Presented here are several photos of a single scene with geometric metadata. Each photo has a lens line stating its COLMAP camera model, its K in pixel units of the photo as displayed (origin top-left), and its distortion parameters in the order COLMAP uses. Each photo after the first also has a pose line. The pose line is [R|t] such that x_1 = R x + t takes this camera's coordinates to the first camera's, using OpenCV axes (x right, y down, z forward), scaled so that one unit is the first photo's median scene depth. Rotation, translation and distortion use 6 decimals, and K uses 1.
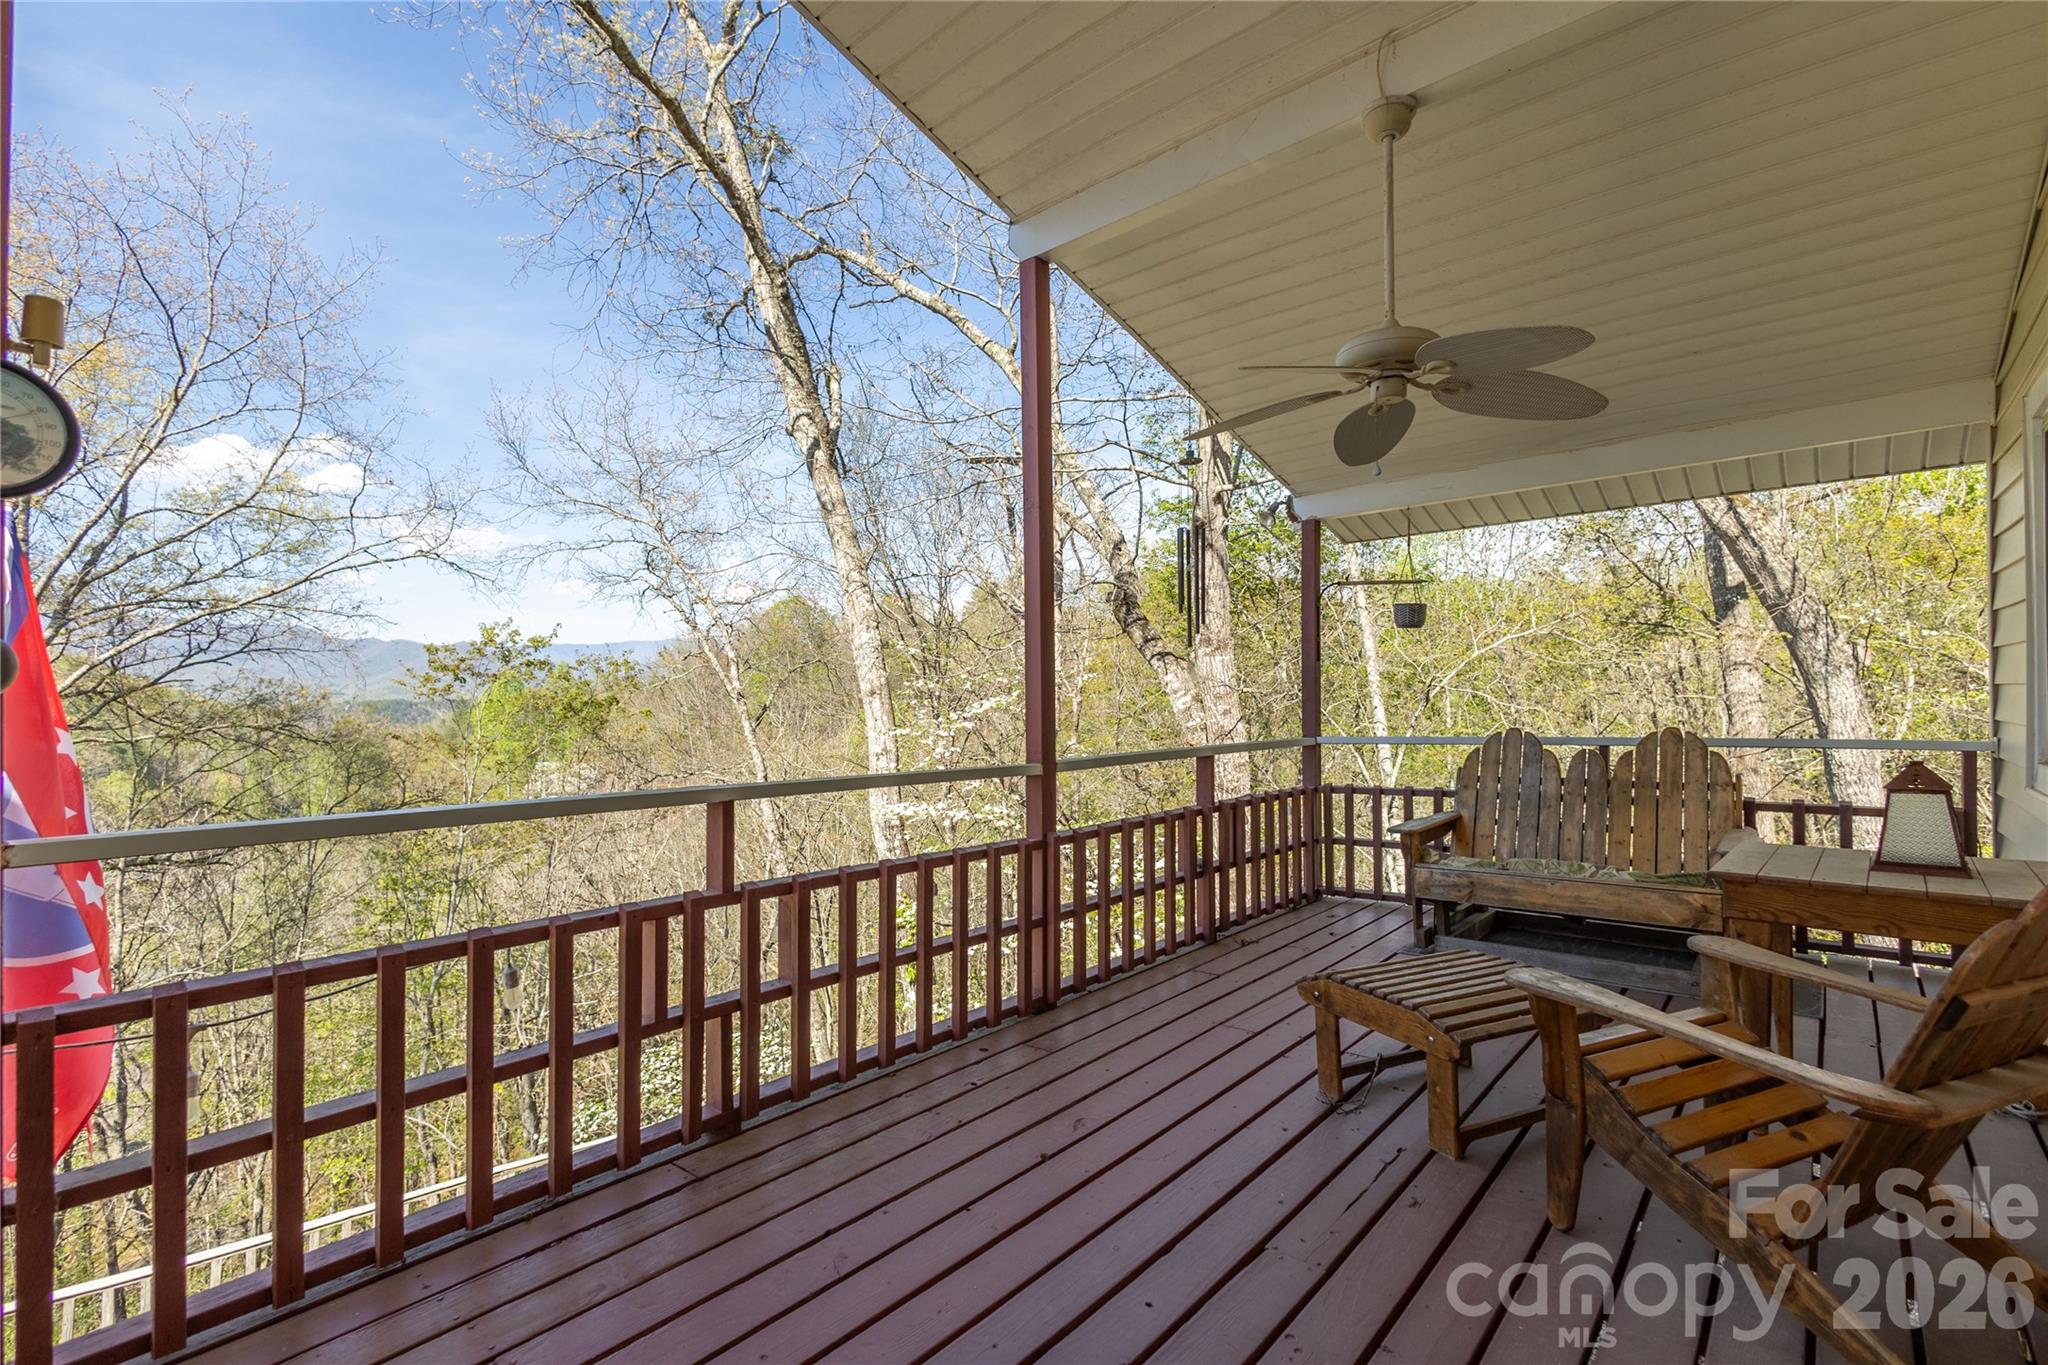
lens RADIAL K [[935.9, 0, 1009.9], [0, 935.9, 691.5], [0, 0, 1]] dist [0.008777, -0.003610]
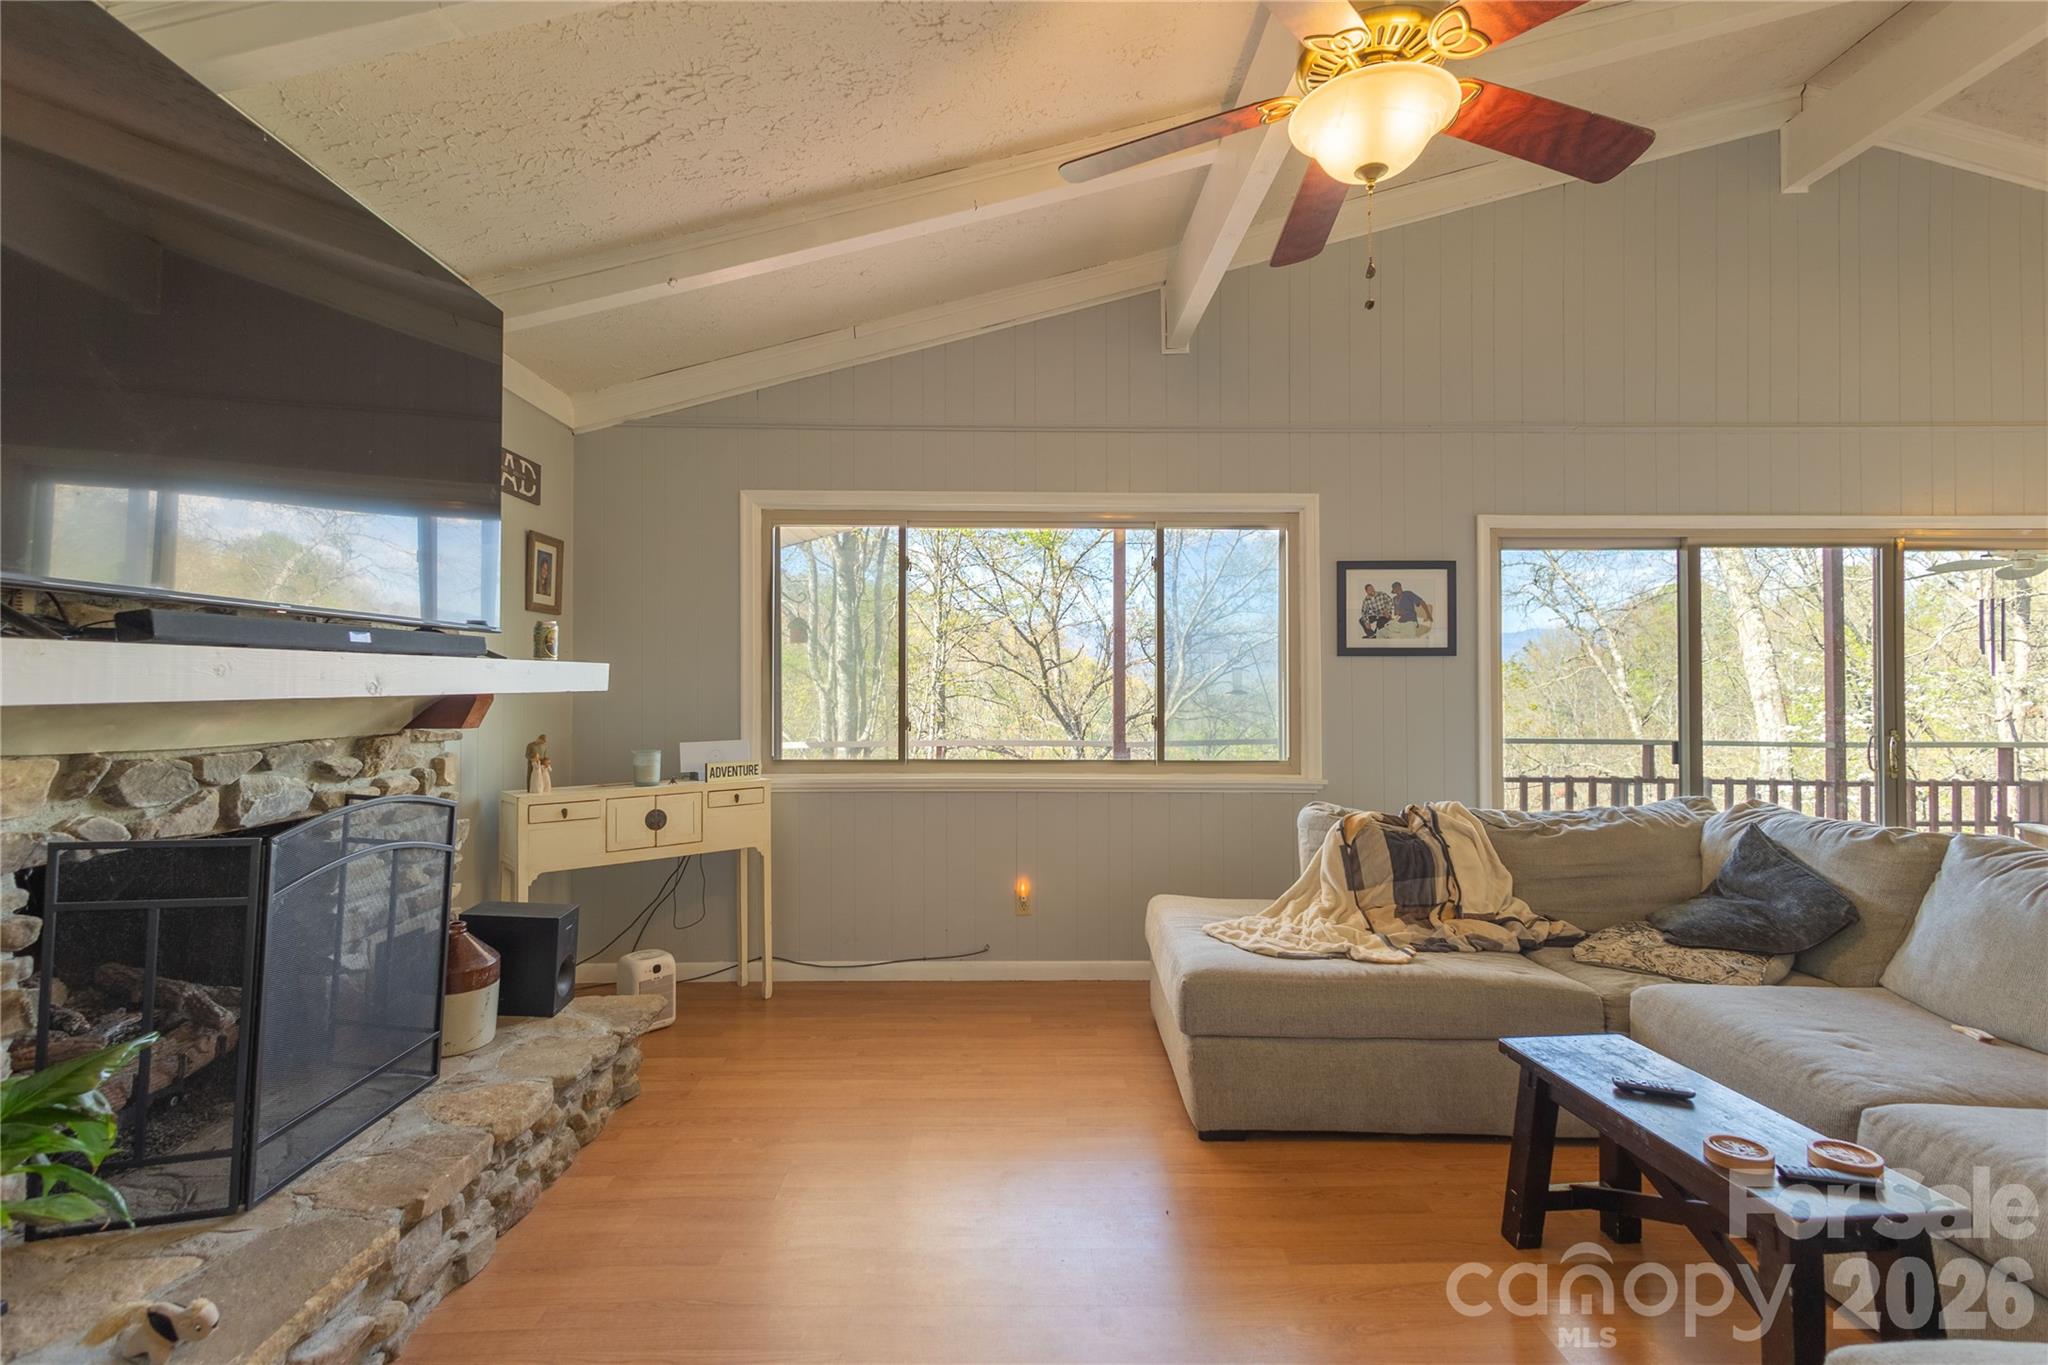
lens RADIAL K [[935.9, 0, 1027.5], [0, 935.9, 683.6], [0, 0, 1]] dist [0.008777, -0.003610]
pose [[0.667751, 0.001391, -0.744384, 0.118117], [-0.003266, 0.999994, -0.001062, -0.011721], [0.744378, 0.003140, 0.667751, -0.496260]]
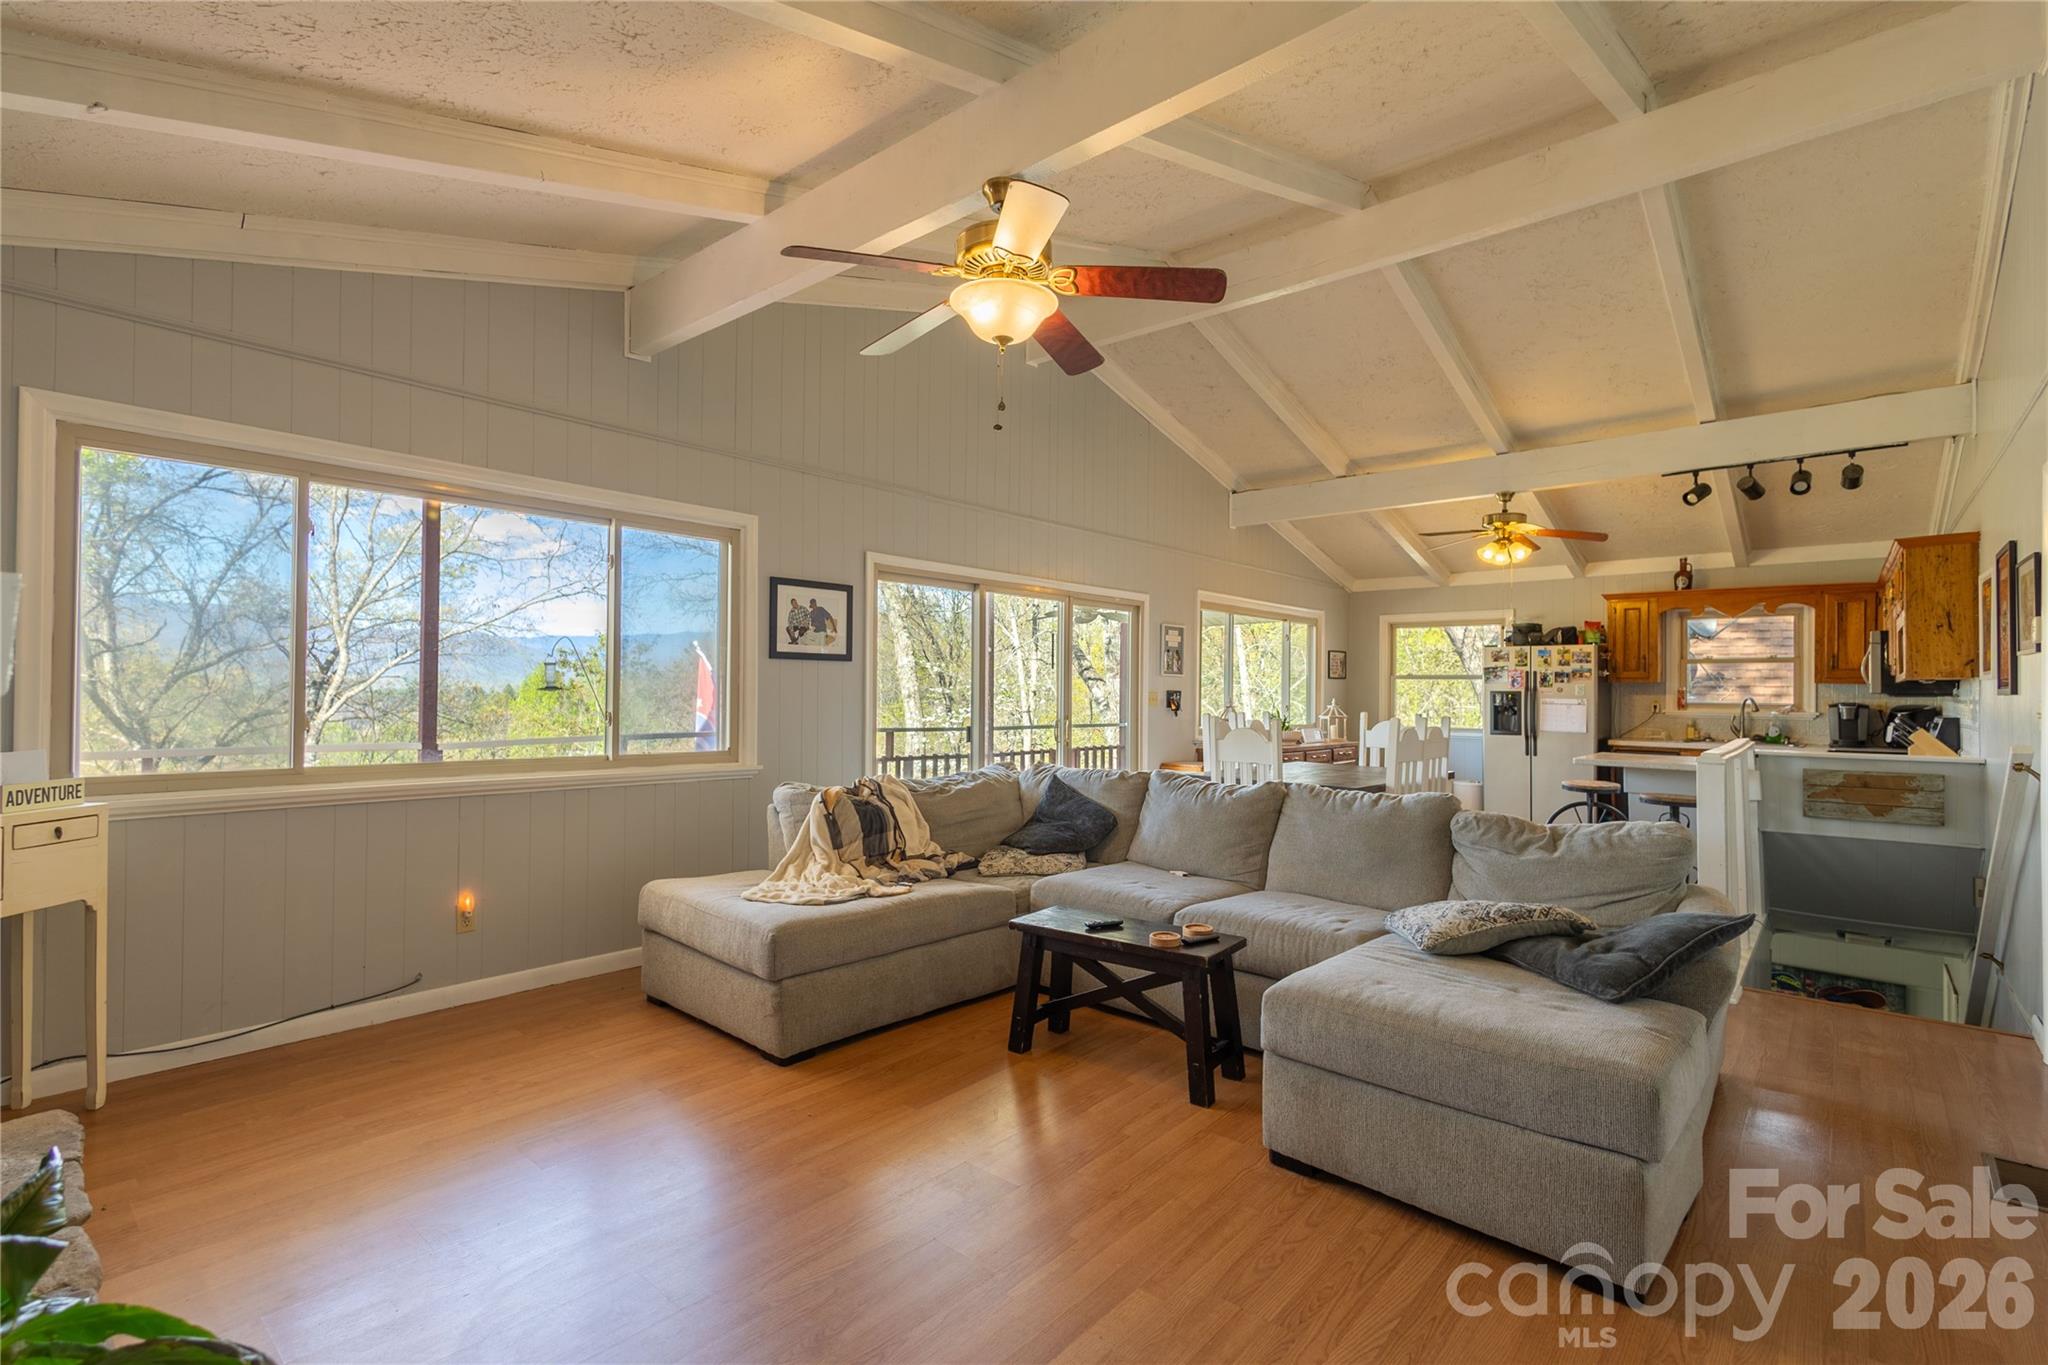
lens RADIAL K [[935.9, 0, 1024.7], [0, 935.9, 685.2], [0, 0, 1]] dist [0.008777, -0.003610]
pose [[0.999861, 0.016240, 0.003744, 0.041713], [-0.016217, 0.999850, -0.006060, -0.010411], [-0.003841, 0.005999, 0.999975, -0.585283]]
